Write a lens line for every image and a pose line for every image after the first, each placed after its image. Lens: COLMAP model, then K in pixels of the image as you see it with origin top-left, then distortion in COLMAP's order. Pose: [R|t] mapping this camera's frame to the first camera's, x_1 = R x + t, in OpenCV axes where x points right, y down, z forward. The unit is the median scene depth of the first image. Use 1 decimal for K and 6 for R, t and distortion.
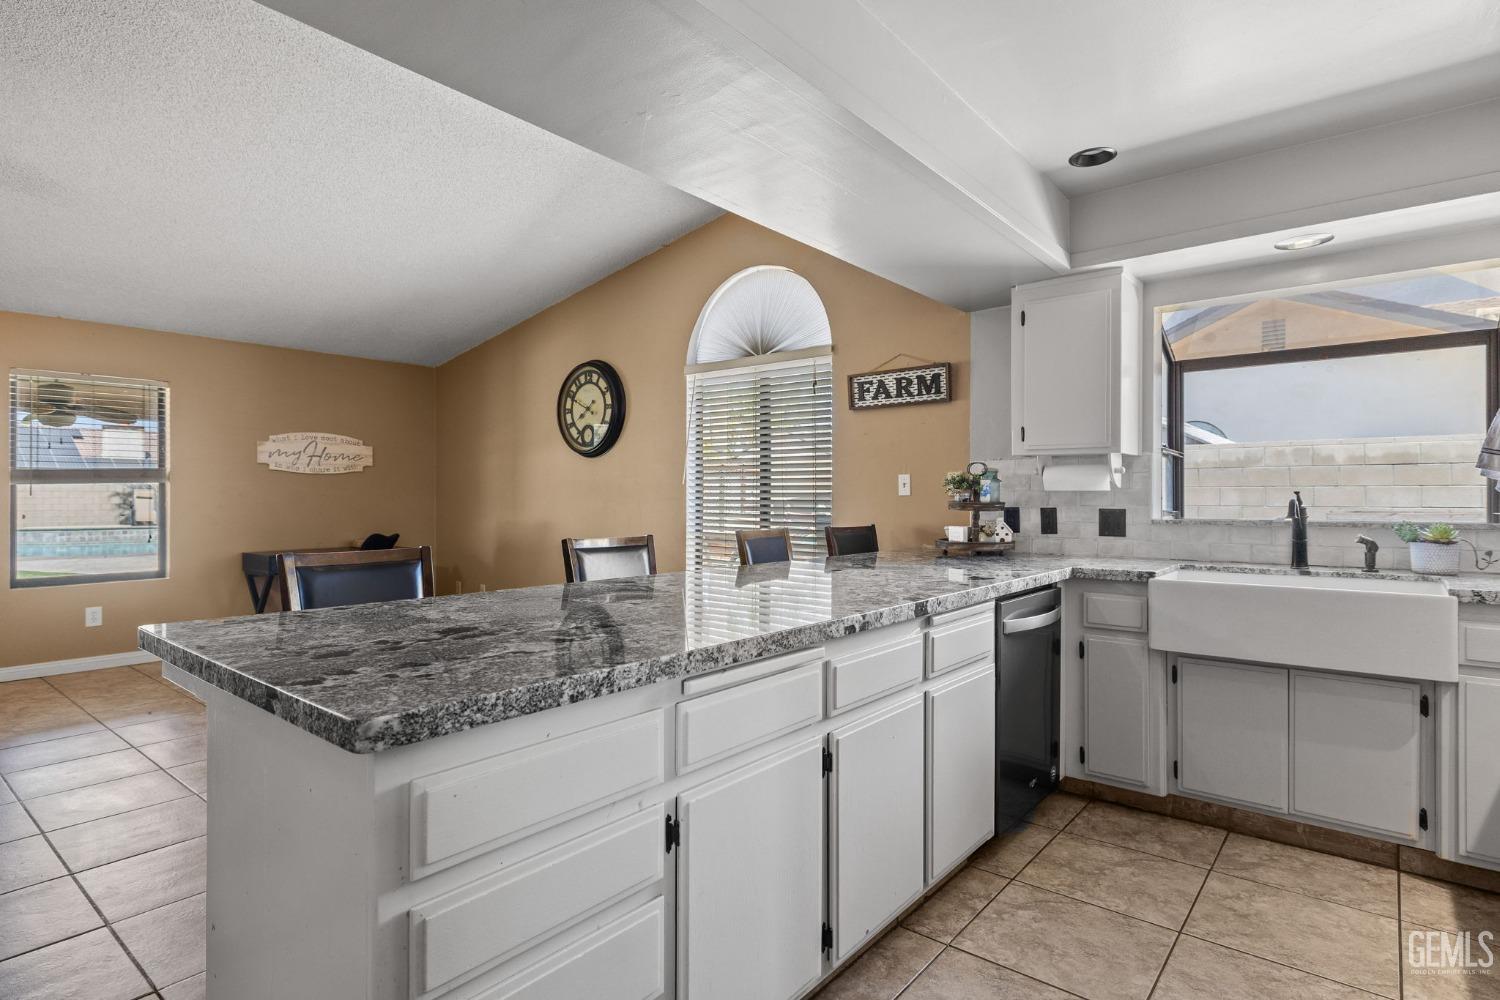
lens RADIAL K [[780.1, 0, 746.2], [0, 780.1, 495.4], [0, 0, 1]] dist [0.000663, 0.000317]
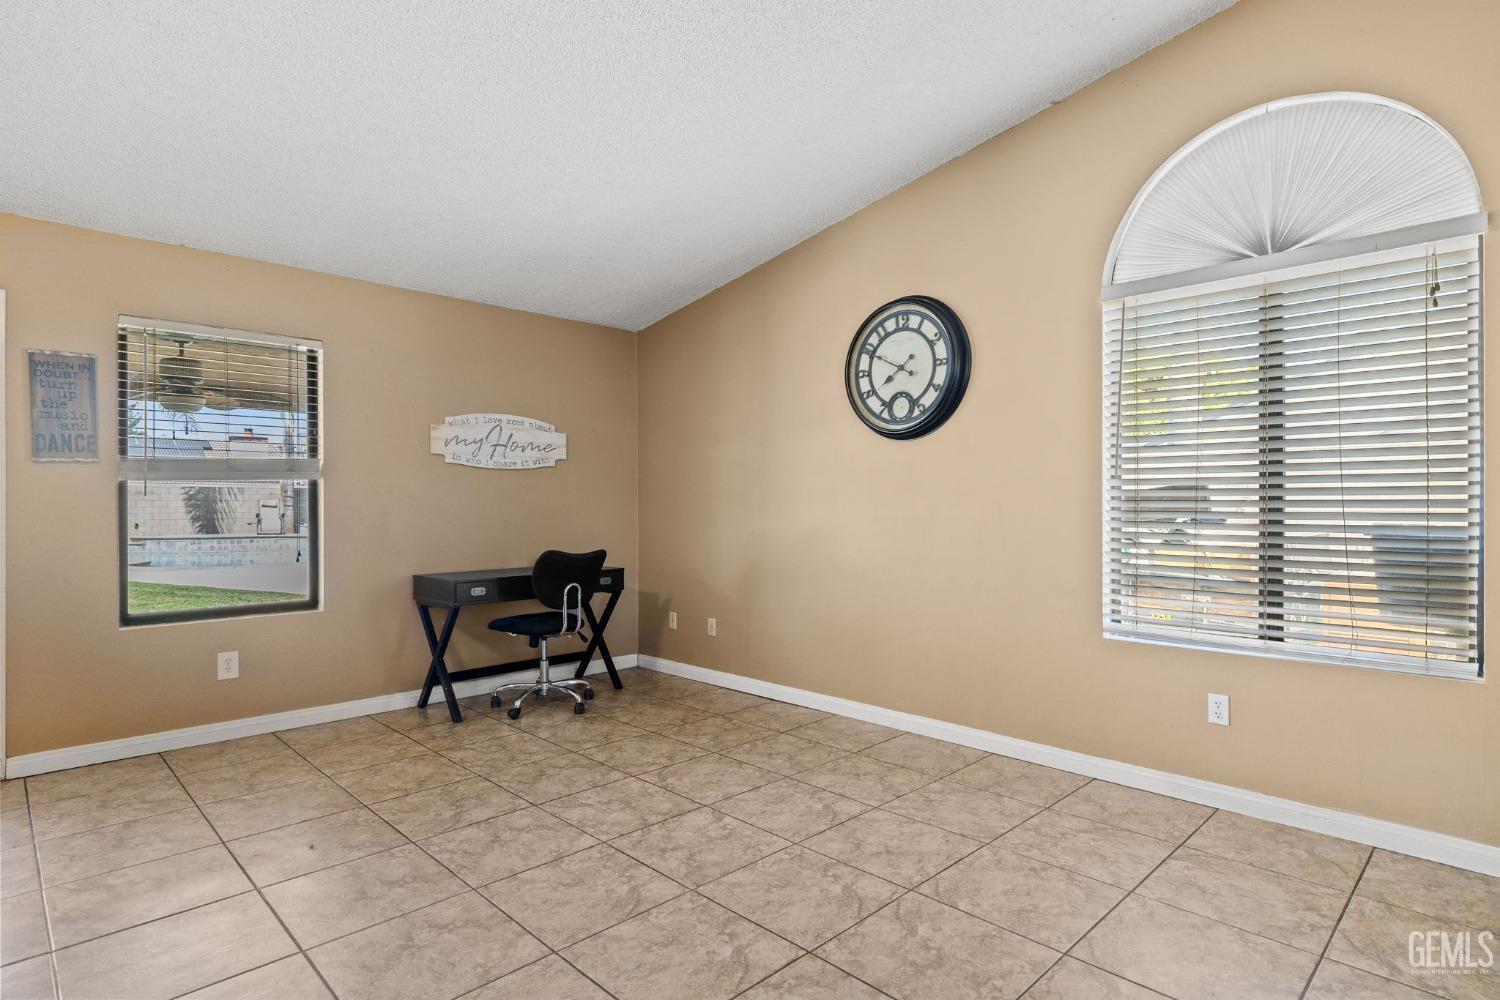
lens RADIAL K [[778.6, 0, 744.5], [0, 778.6, 504.1], [0, 0, 1]] dist [0.001686, 0.001485]
pose [[0.994431, -0.001229, -0.105381, -0.376056], [0.001378, 0.999998, 0.001343, 0.008642], [0.105379, -0.001481, 0.994431, 0.440673]]
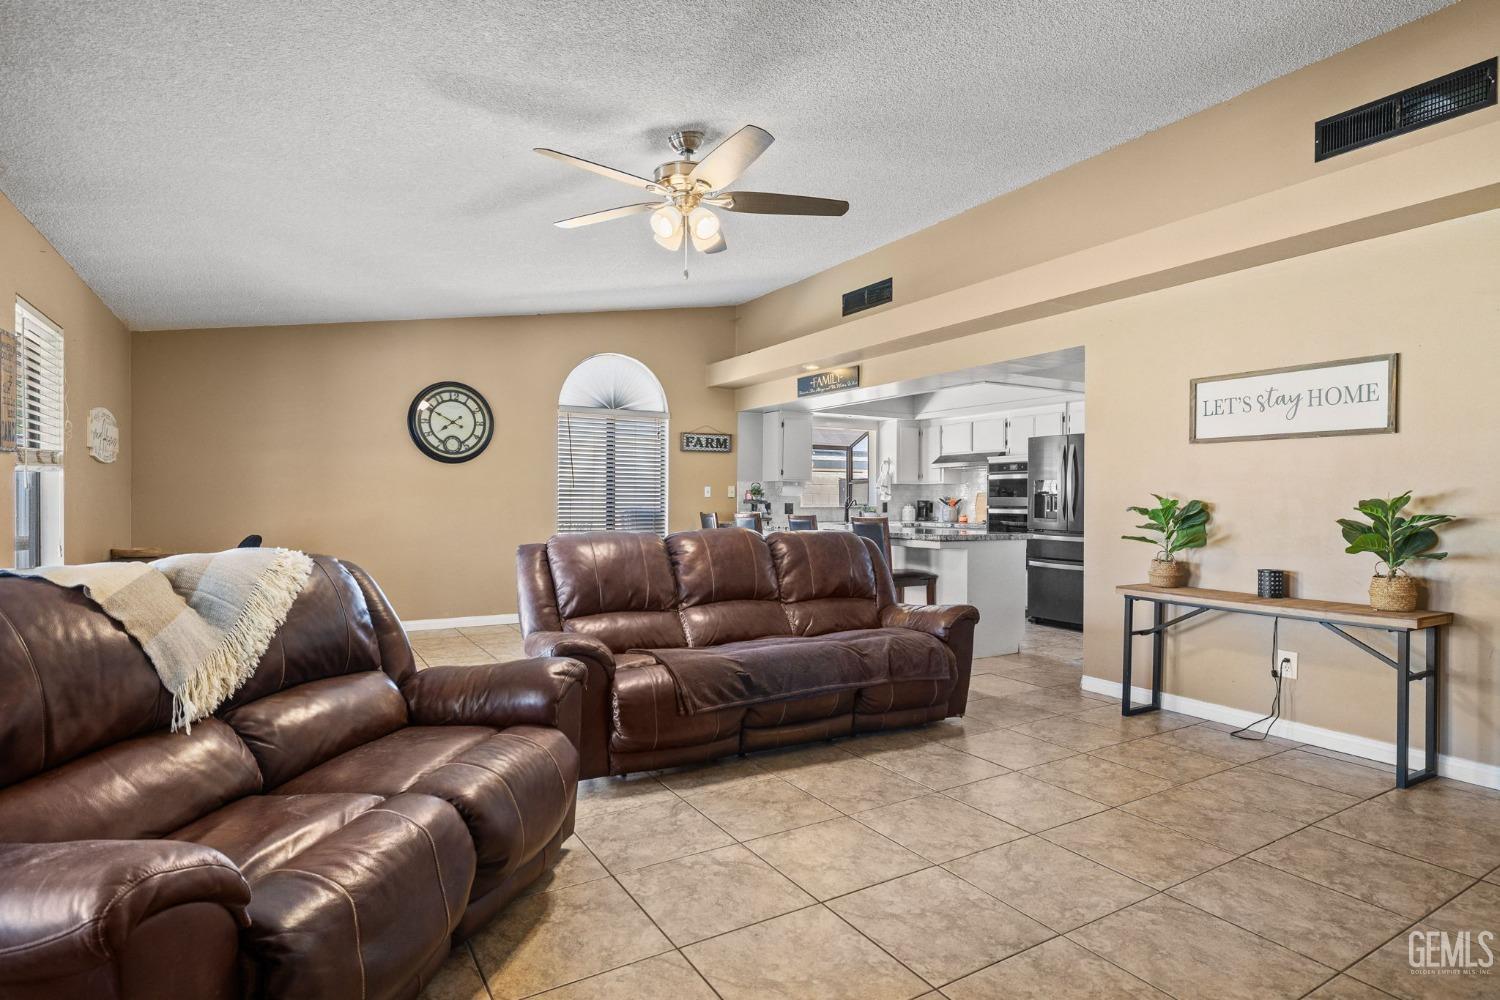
lens RADIAL K [[778.6, 0, 744.5], [0, 778.6, 504.1], [0, 0, 1]] dist [0.001686, 0.001485]
pose [[0.335417, -0.003543, 0.942063, -1.661034], [-0.007412, 0.999952, 0.006399, 0.004916], [-0.942041, -0.009129, 0.335374, 0.248395]]
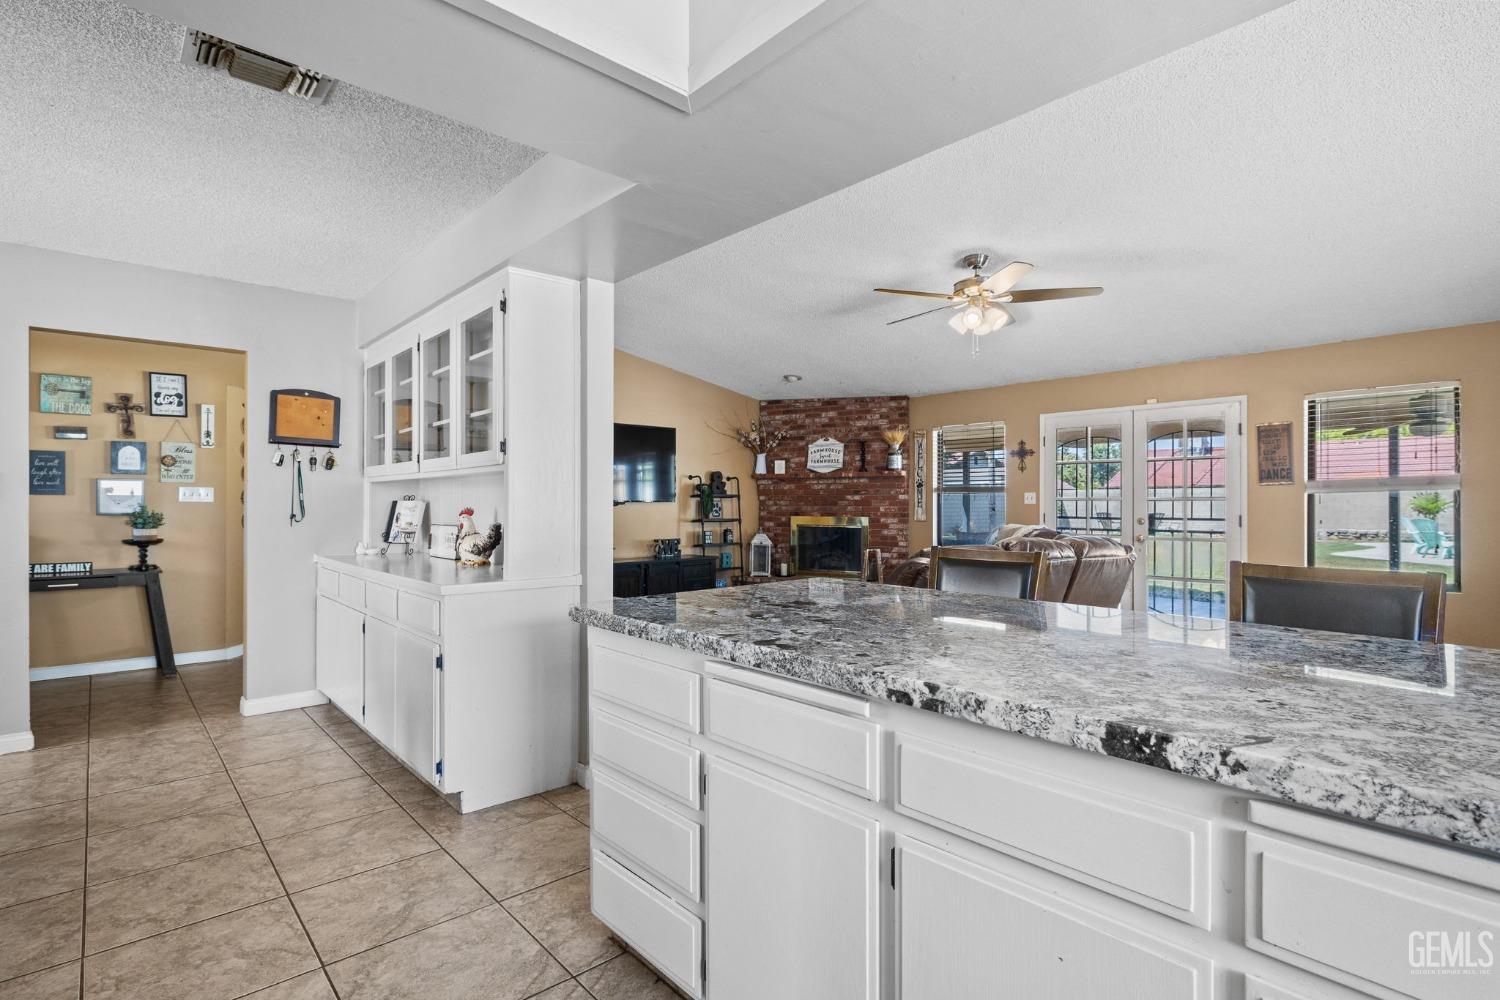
lens RADIAL K [[736.9, 0, 744.9], [0, 736.9, 500.3], [0, 0, 1]] dist [-0.001236, 0.000205]
pose [[-0.155413, -0.005036, -0.987837, 0.347586], [0.001257, 0.999985, -0.005296, -0.000255], [0.987849, -0.002064, -0.155404, 0.415650]]
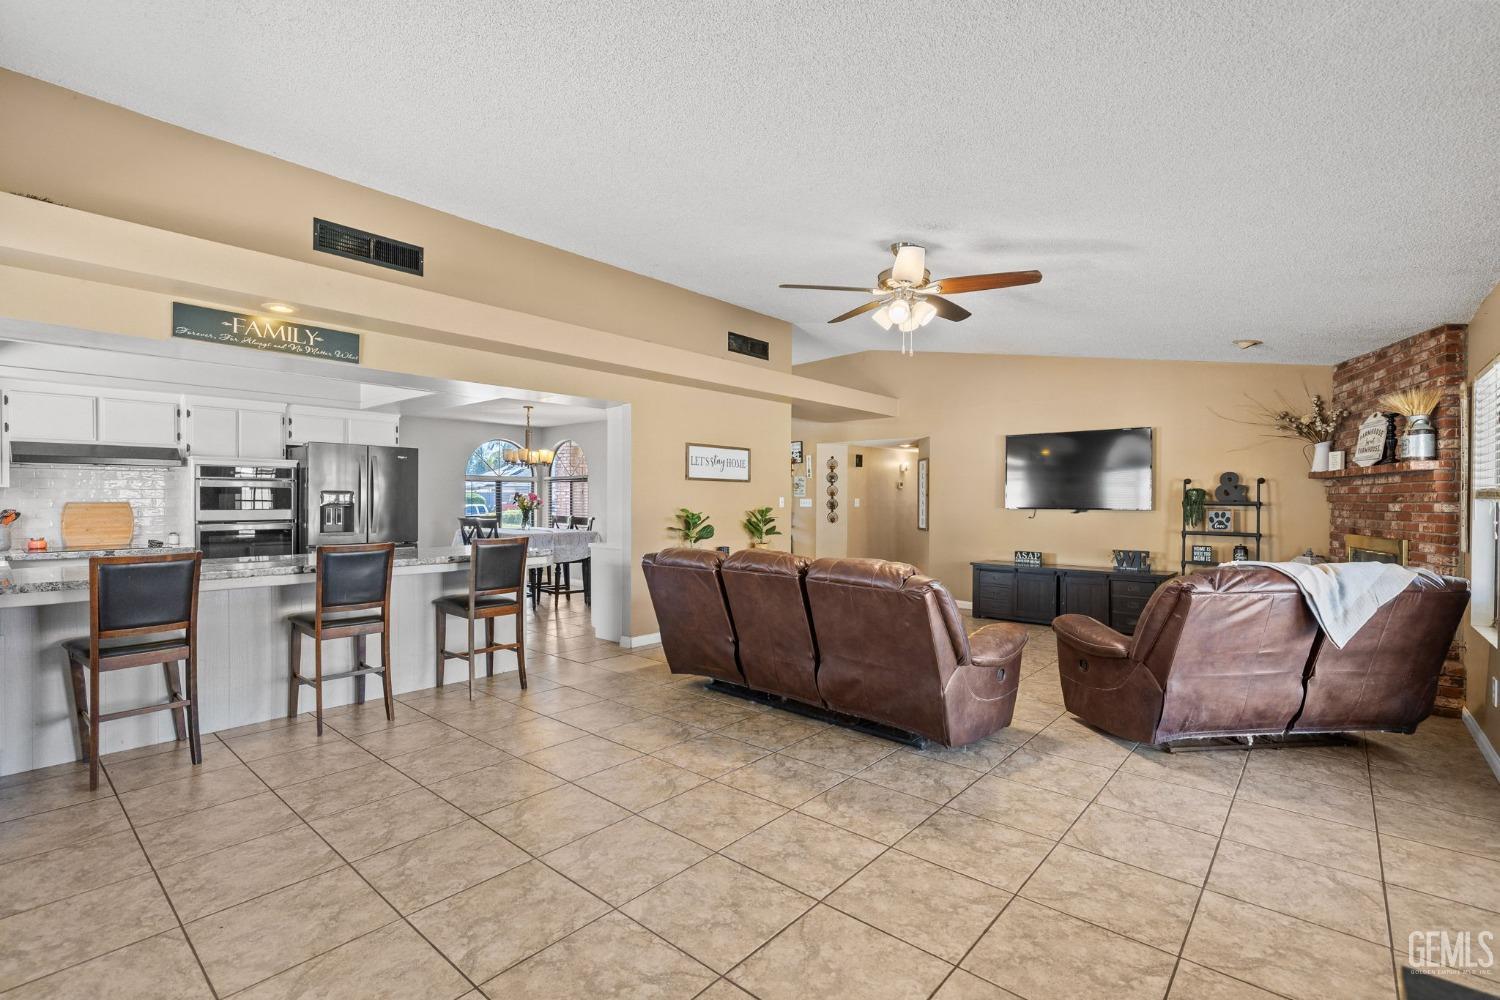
lens RADIAL K [[678.3, 0, 748.1], [0, 678.3, 502.2], [0, 0, 1]] dist [-0.000305, 0.000865]
pose [[-0.999701, -0.003647, 0.024187, -0.672477], [-0.003603, 0.999992, 0.001885, -0.025221], [-0.024194, 0.001797, -0.999706, 1.585168]]
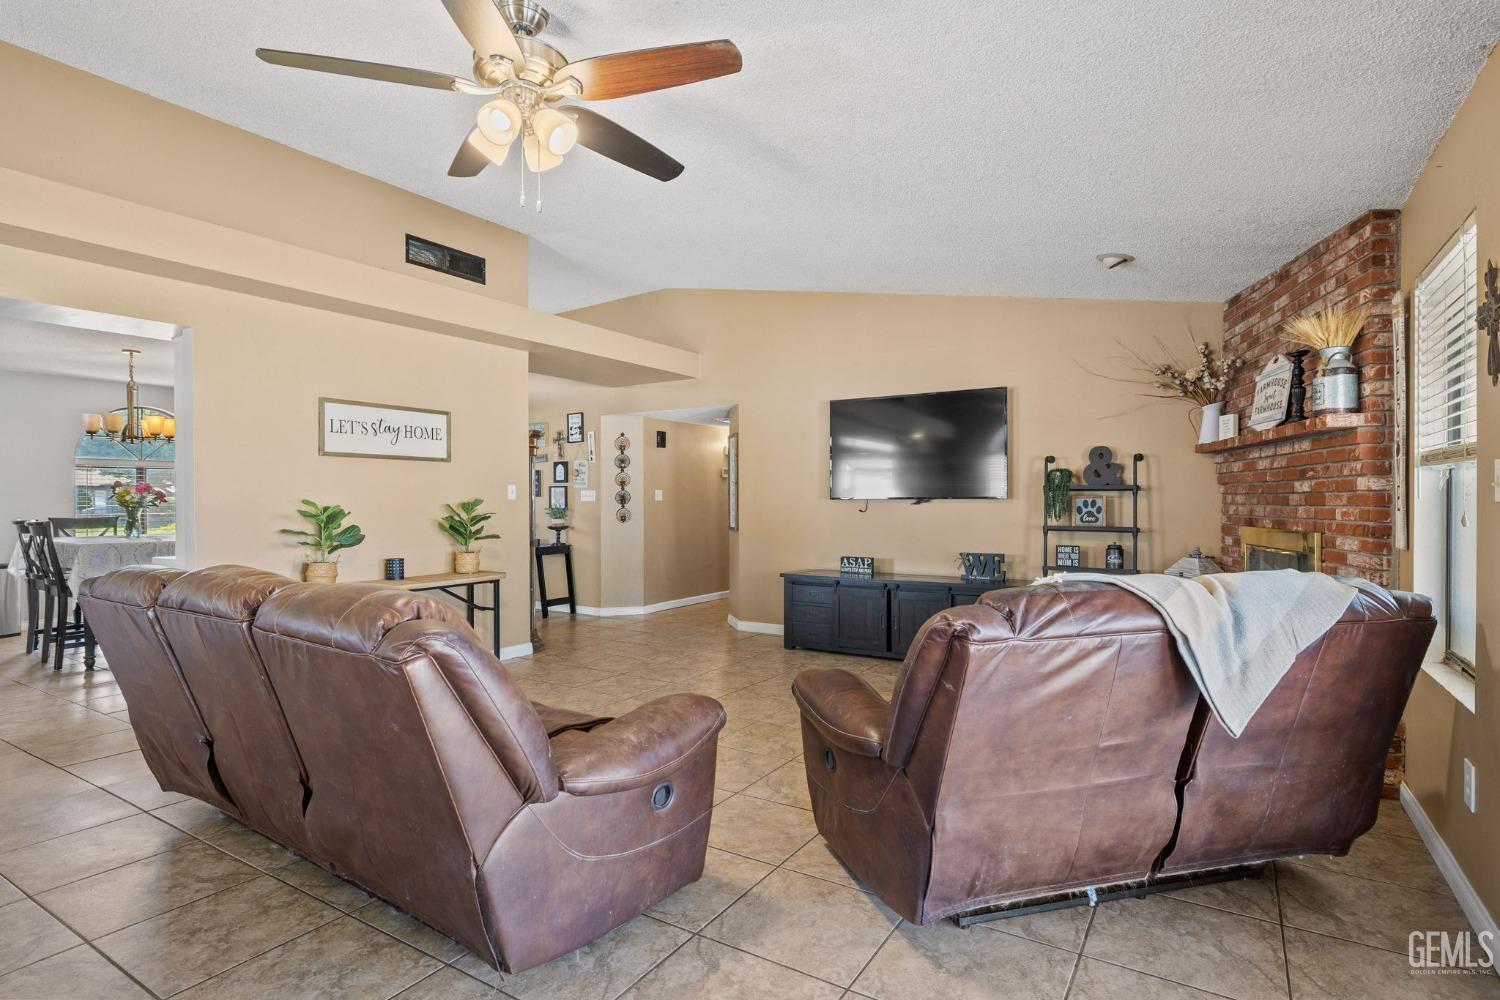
lens RADIAL K [[765.1, 0, 745.8], [0, 765.1, 501.4], [0, 0, 1]] dist [-0.001639, 0.001182]
pose [[-0.992068, 0.003845, -0.125647, -0.970674], [0.003896, 0.999992, -0.000161, -0.002666], [0.125645, -0.000649, -0.992075, 1.225539]]
